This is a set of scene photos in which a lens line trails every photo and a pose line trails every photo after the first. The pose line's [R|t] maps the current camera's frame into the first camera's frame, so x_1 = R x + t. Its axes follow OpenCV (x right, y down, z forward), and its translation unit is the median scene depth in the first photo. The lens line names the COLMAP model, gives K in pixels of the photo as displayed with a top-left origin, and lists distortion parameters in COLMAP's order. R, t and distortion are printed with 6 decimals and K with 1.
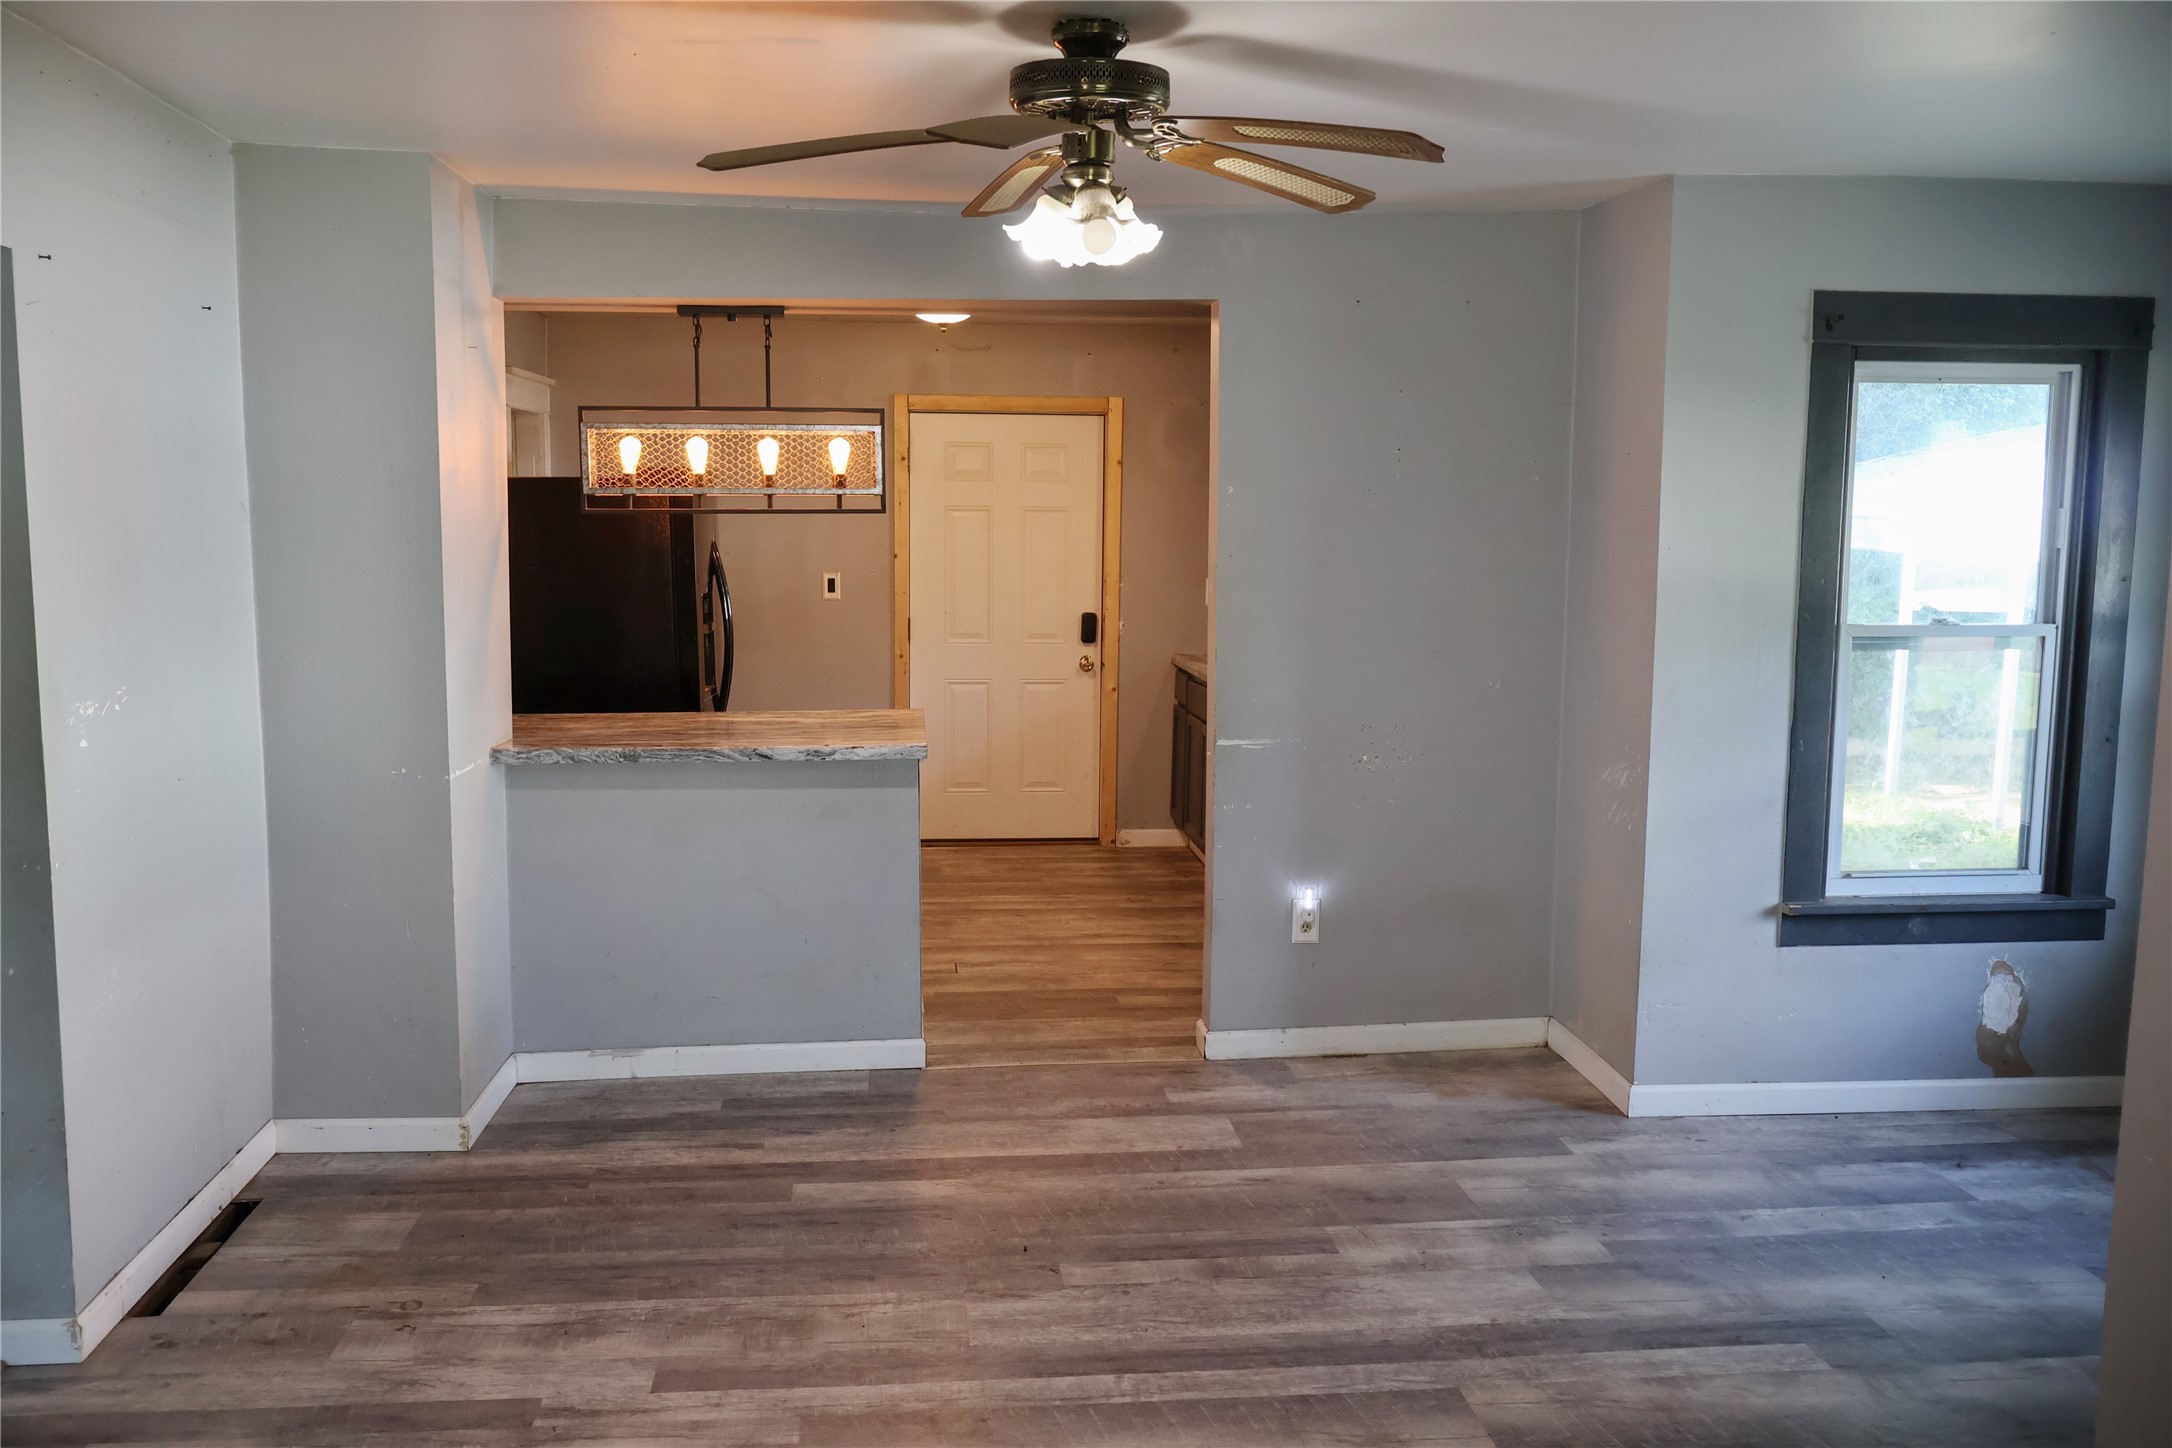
lens RADIAL K [[1722.7, 0, 1071.9], [0, 1722.7, 704.4], [0, 0, 1]] dist [0.004996, 0.000216]
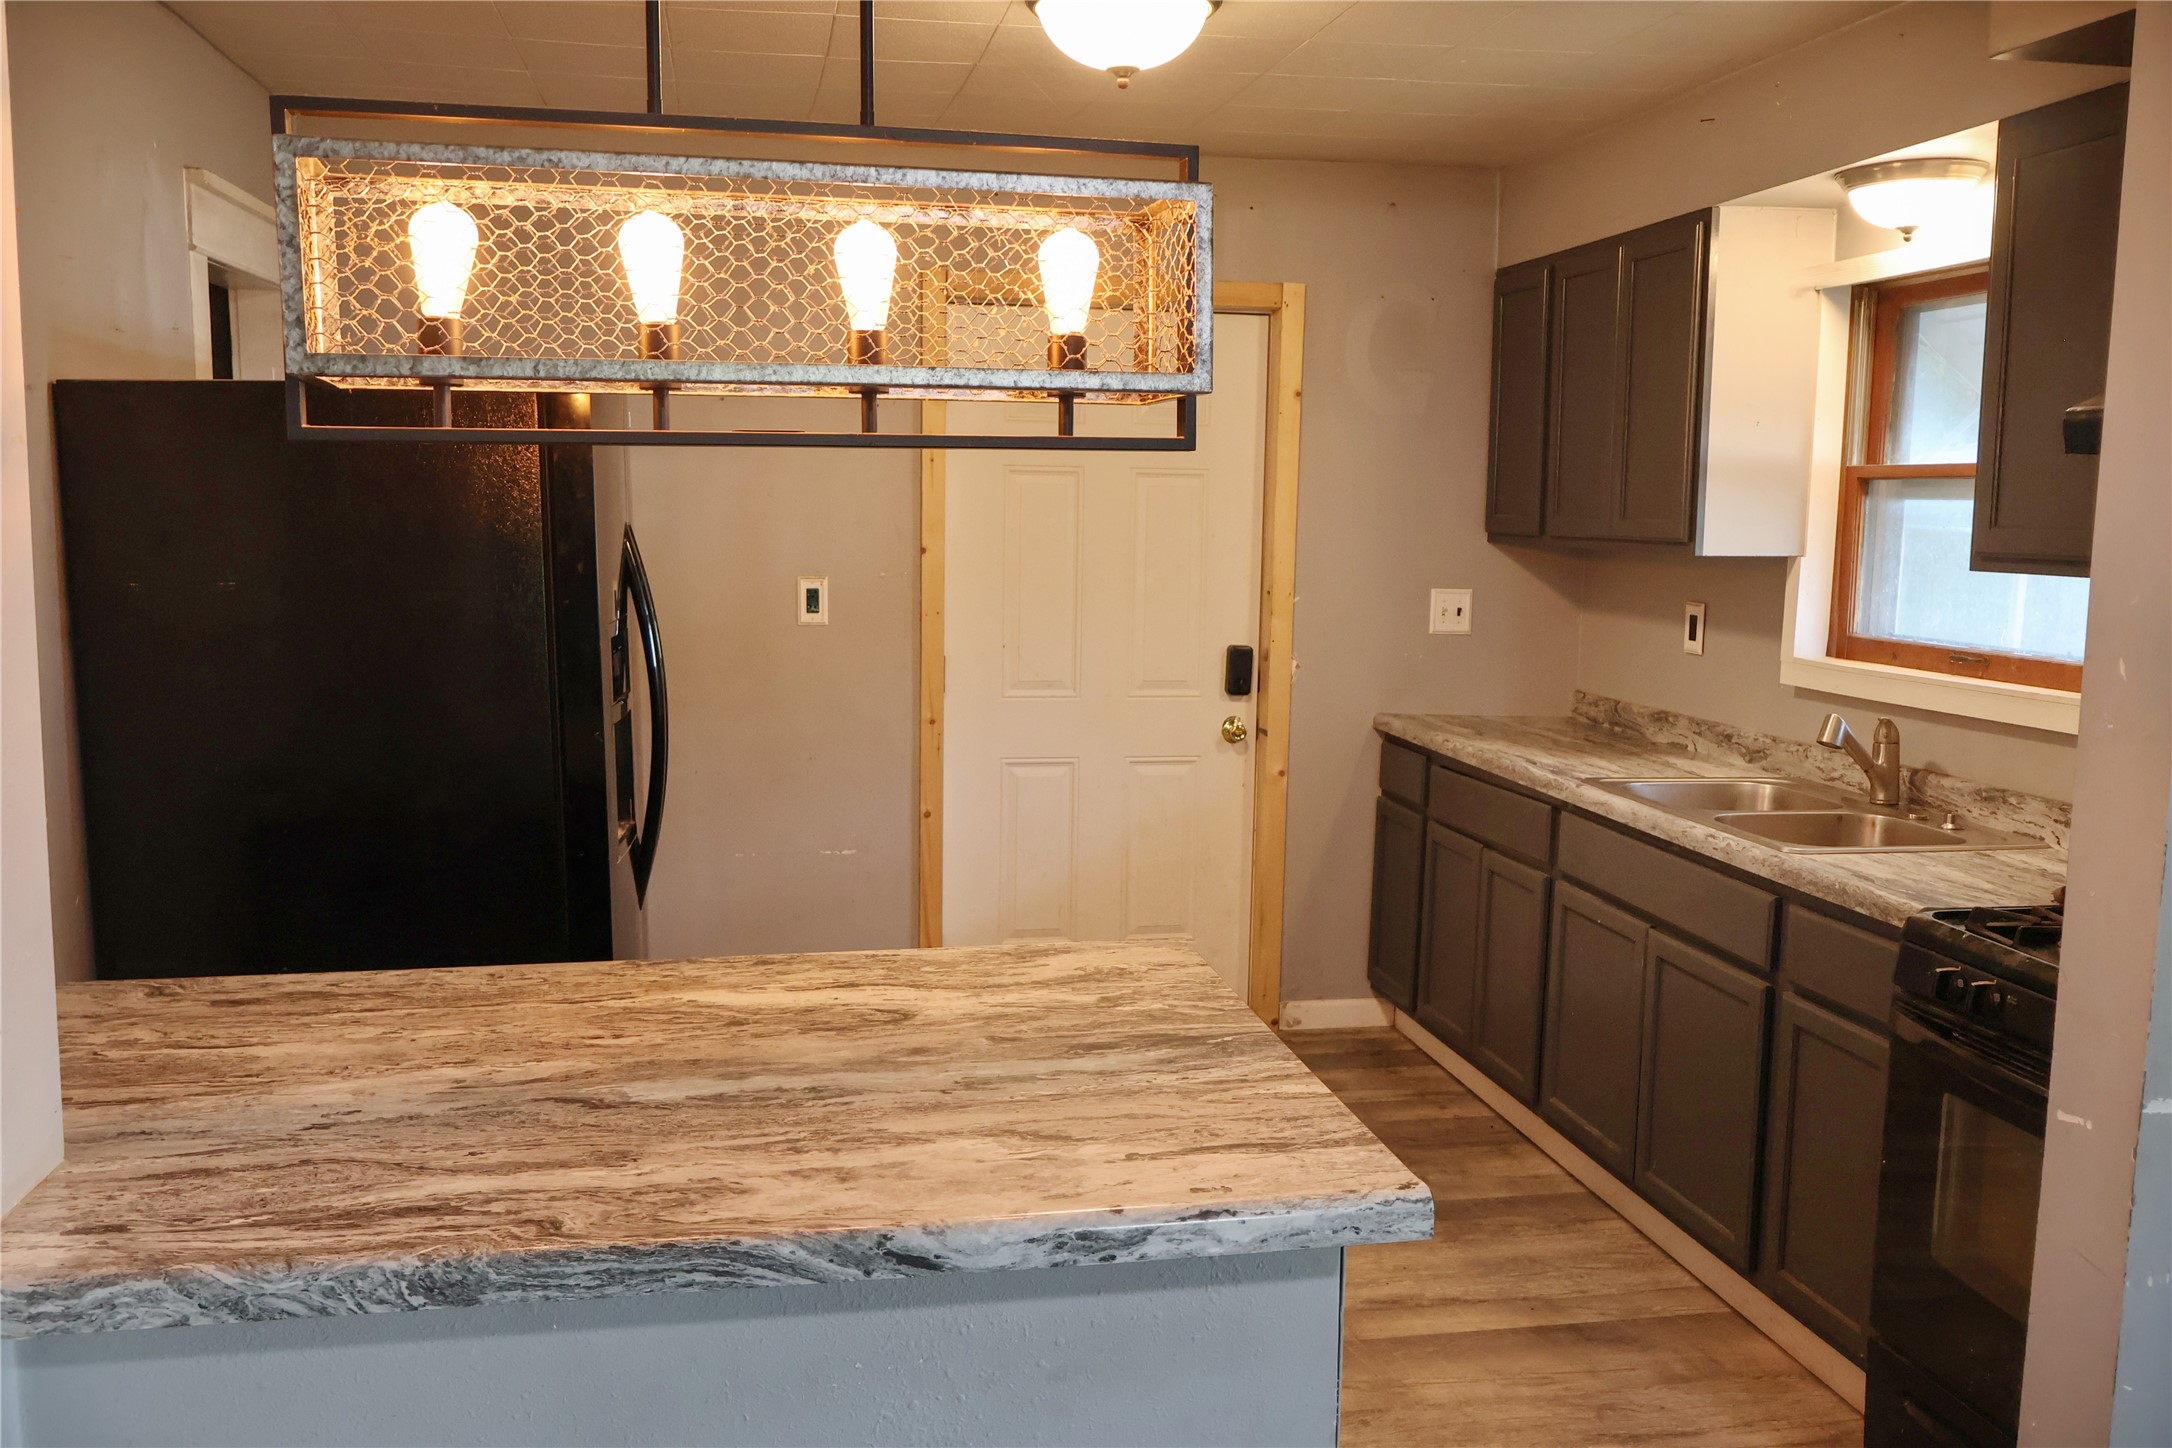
lens RADIAL K [[1831.1, 0, 1086.0], [0, 1831.1, 724.0], [0, 0, 1]] dist [0.009266, 0.002104]
pose [[0.996974, -0.002589, 0.077698, -0.122901], [0.001428, 0.999887, 0.014990, -0.046995], [-0.077728, -0.014833, 0.996864, 0.486816]]
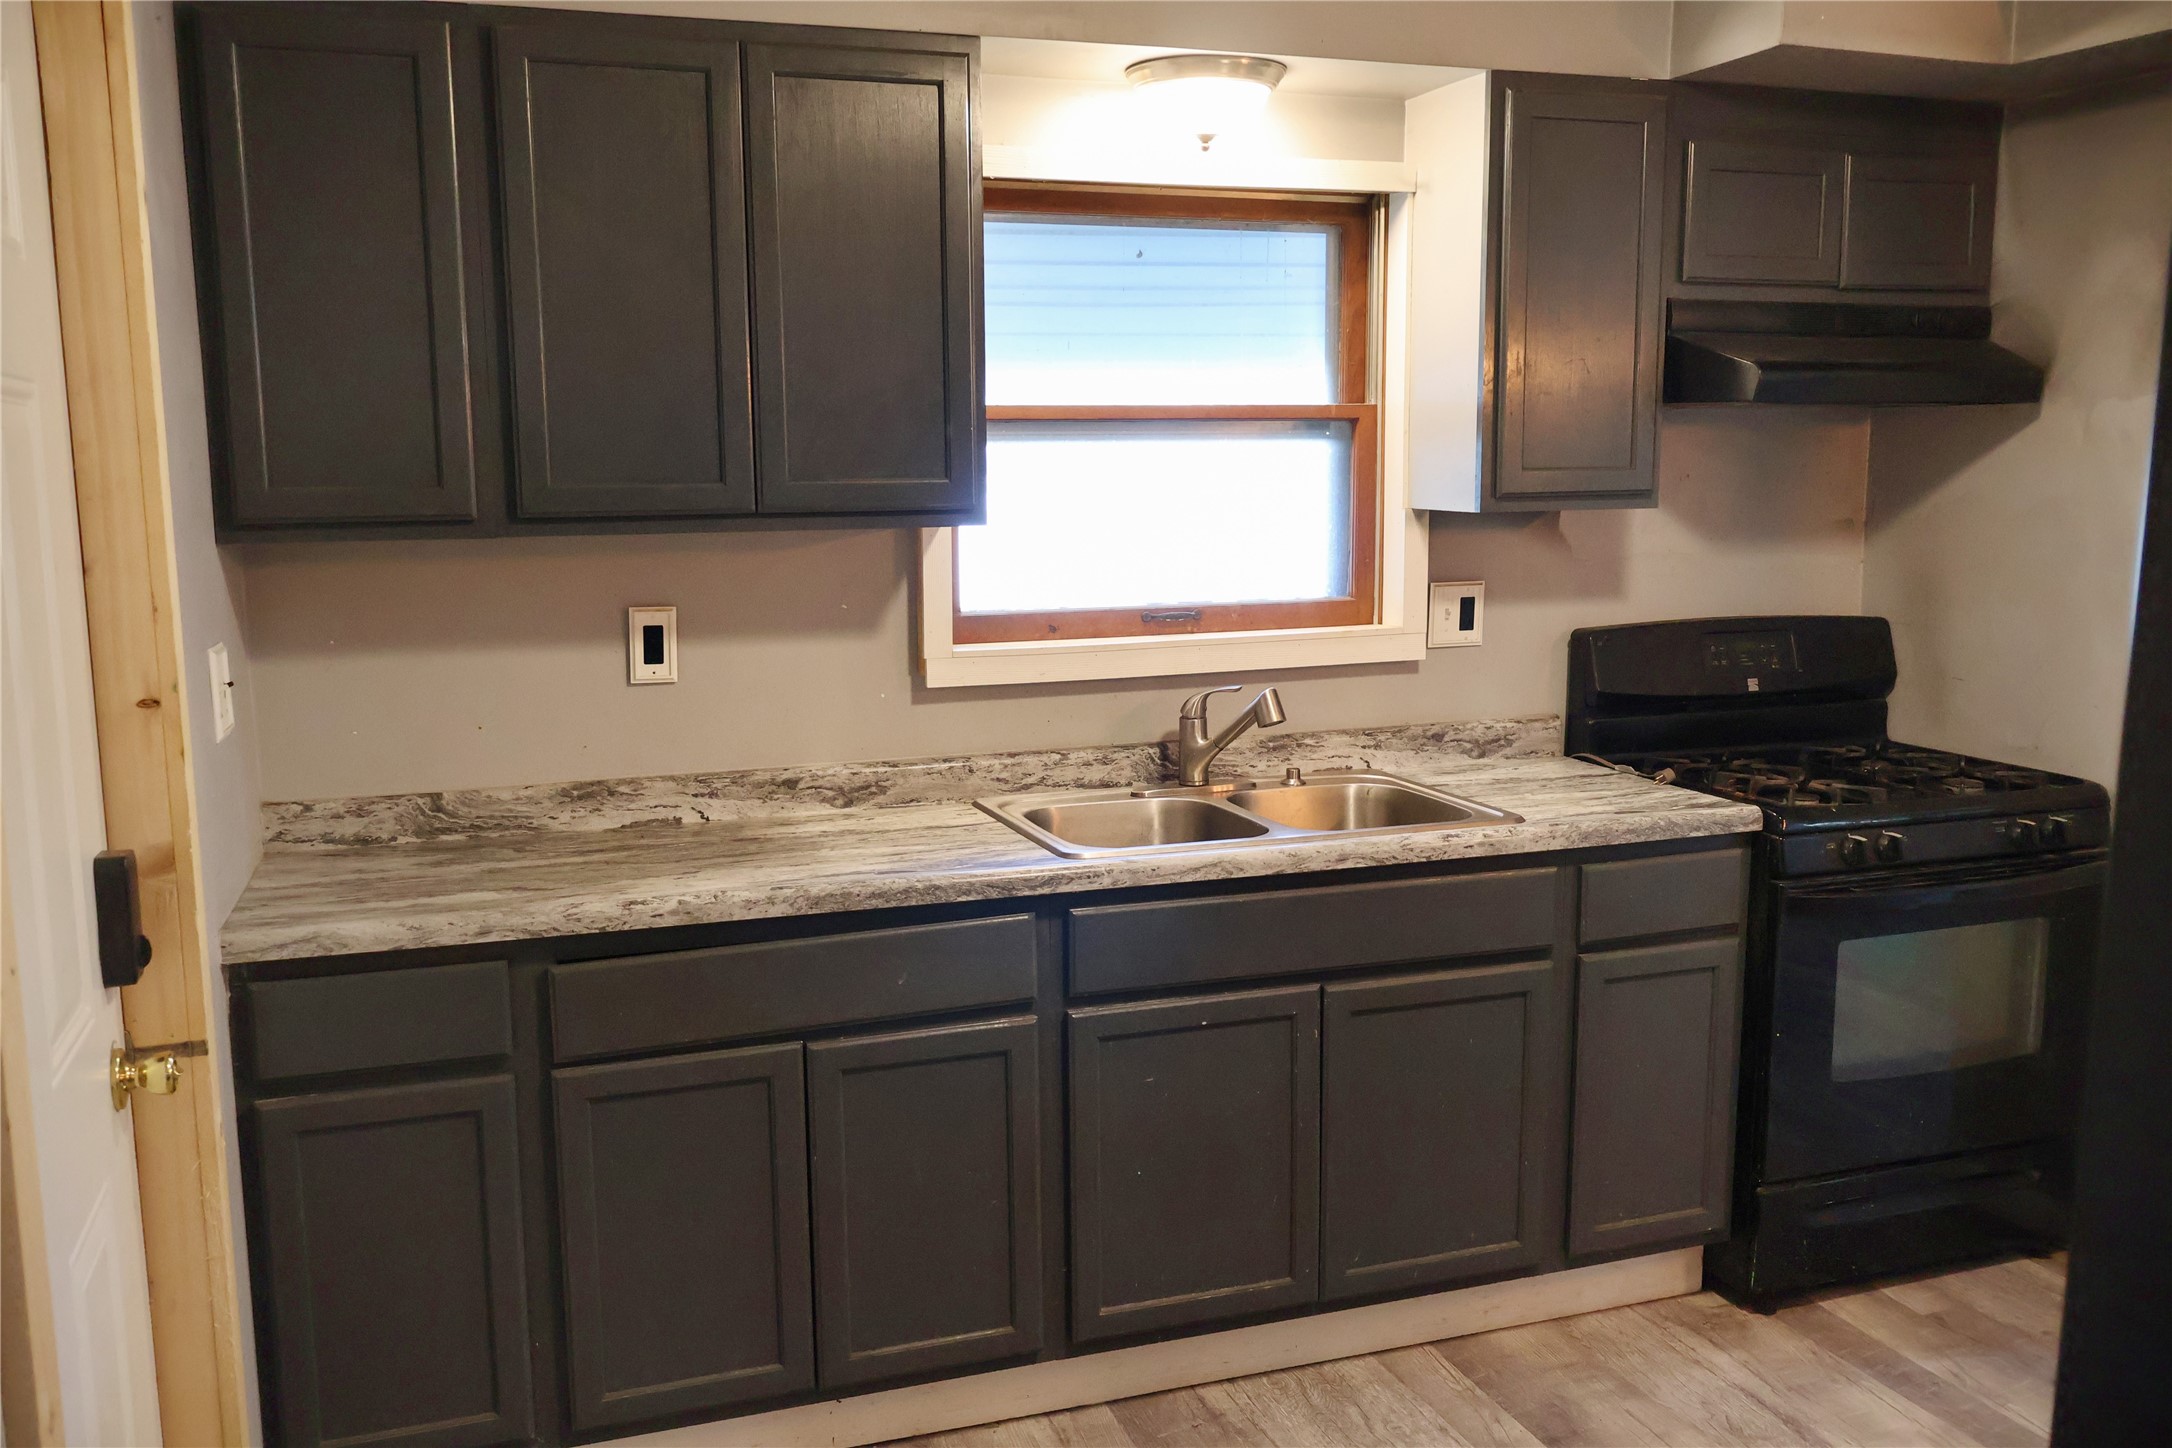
lens RADIAL K [[1831.1, 0, 1086.0], [0, 1831.1, 724.0], [0, 0, 1]] dist [0.009266, 0.002104]
pose [[-0.235592, -0.148639, 0.960418, -0.328133], [0.111214, 0.977619, 0.178582, -0.130630], [-0.965468, 0.148885, -0.213789, 1.223906]]
